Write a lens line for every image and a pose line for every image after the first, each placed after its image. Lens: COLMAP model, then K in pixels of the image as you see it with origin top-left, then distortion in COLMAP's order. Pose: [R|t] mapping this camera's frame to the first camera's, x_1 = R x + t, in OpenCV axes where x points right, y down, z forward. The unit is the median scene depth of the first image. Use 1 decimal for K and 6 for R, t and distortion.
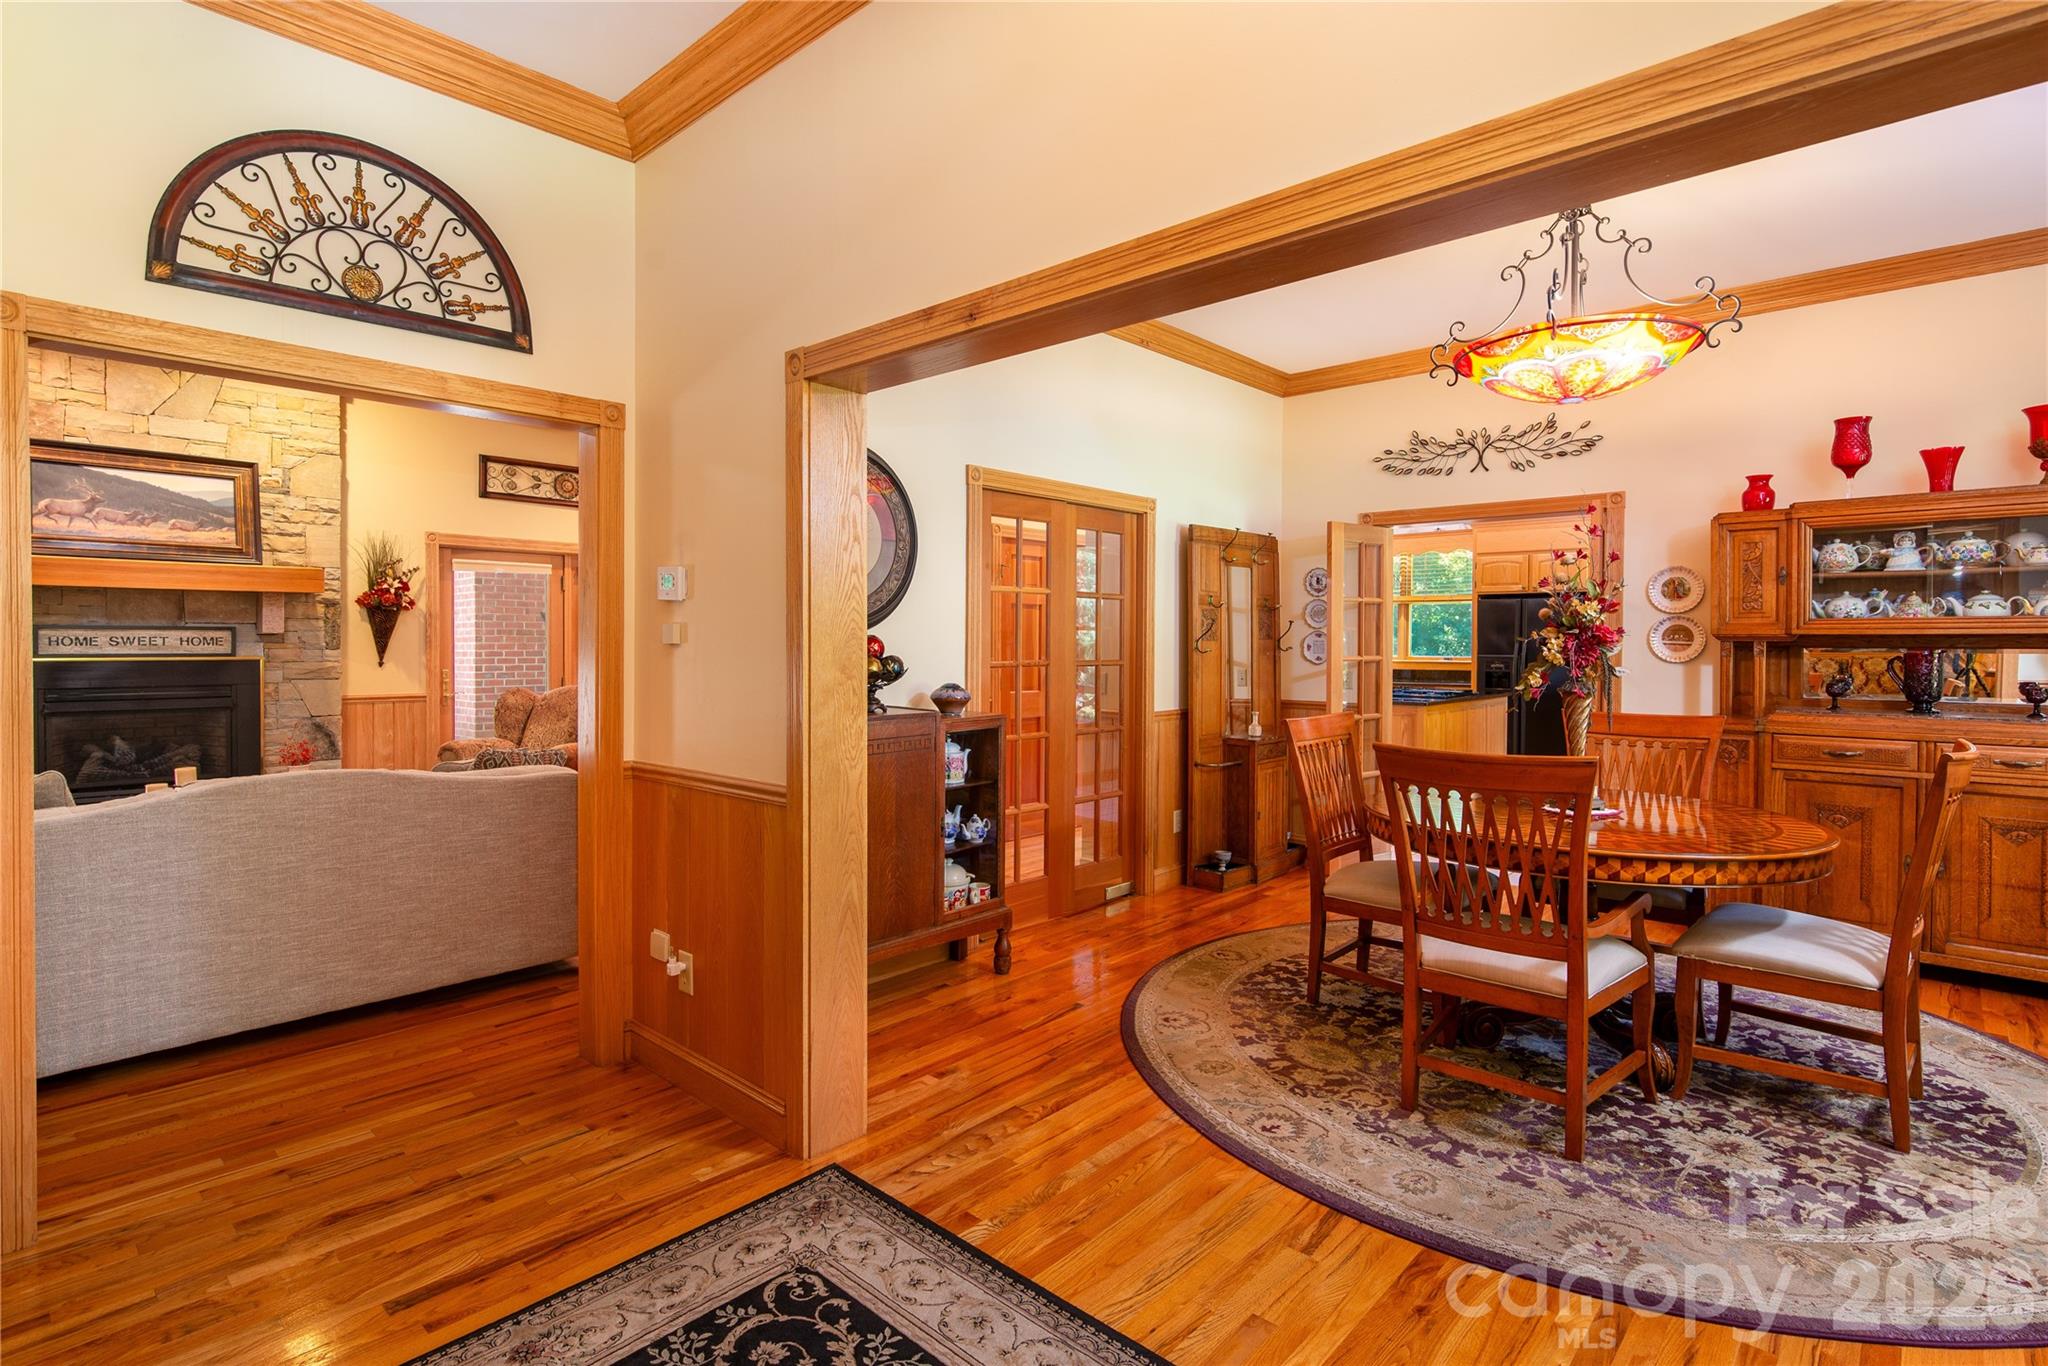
lens RADIAL K [[1003.0, 0, 1010.9], [0, 1003.0, 656.7], [0, 0, 1]] dist [-0.003292, -0.000108]
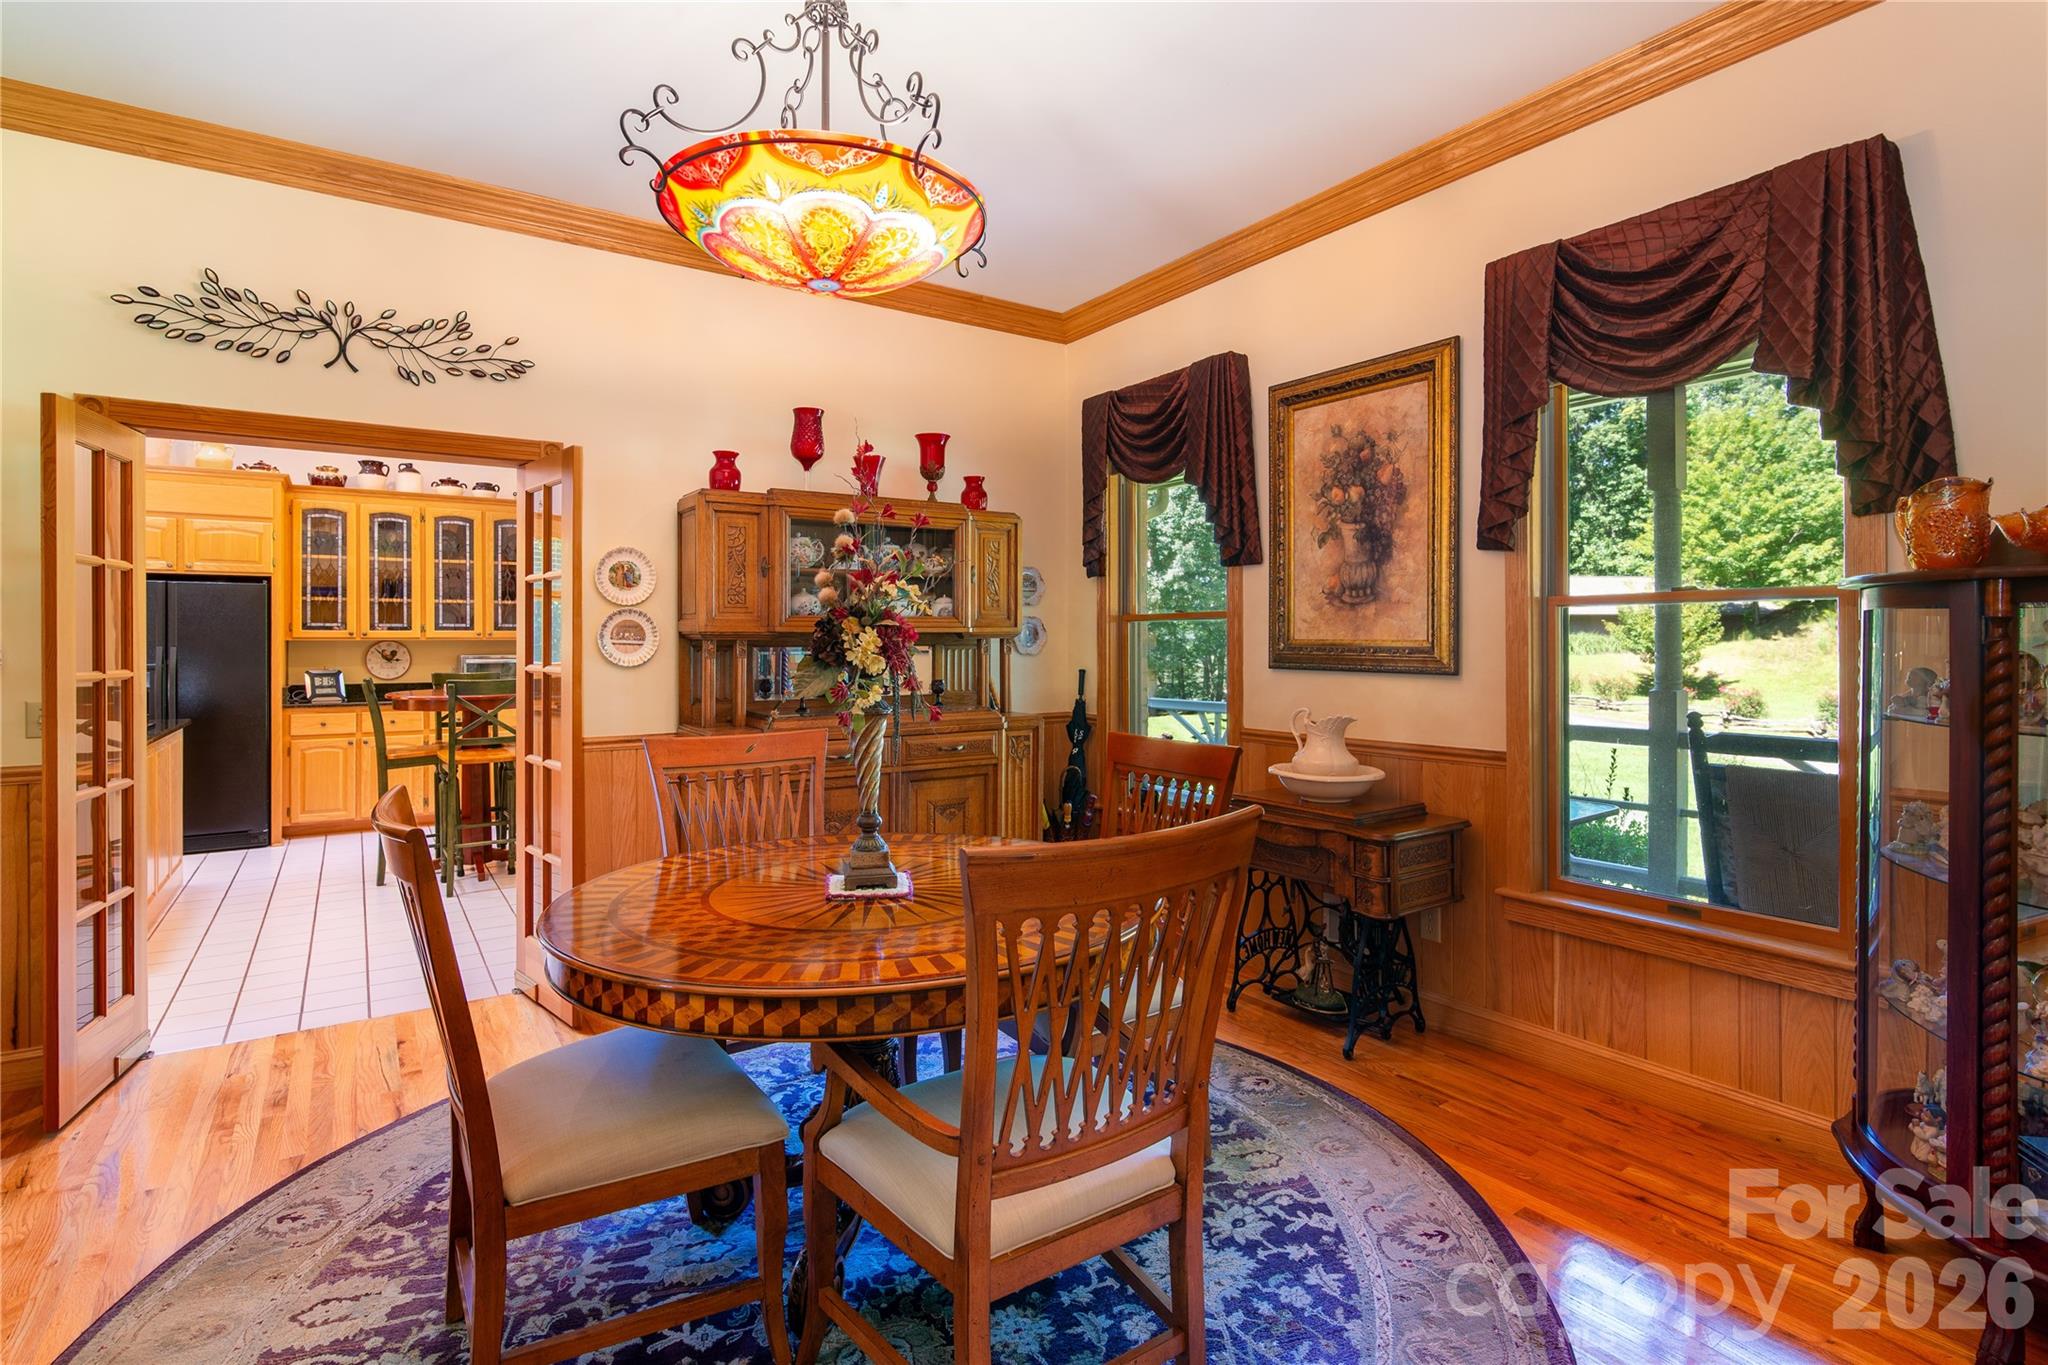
lens RADIAL K [[1003.0, 0, 1010.9], [0, 1003.0, 656.2], [0, 0, 1]] dist [-0.003292, -0.000108]
pose [[0.226959, -0.018474, 0.973729, -0.045906], [0.020280, 0.999693, 0.014239, -0.006943], [-0.973693, 0.016515, 0.227264, 0.441765]]
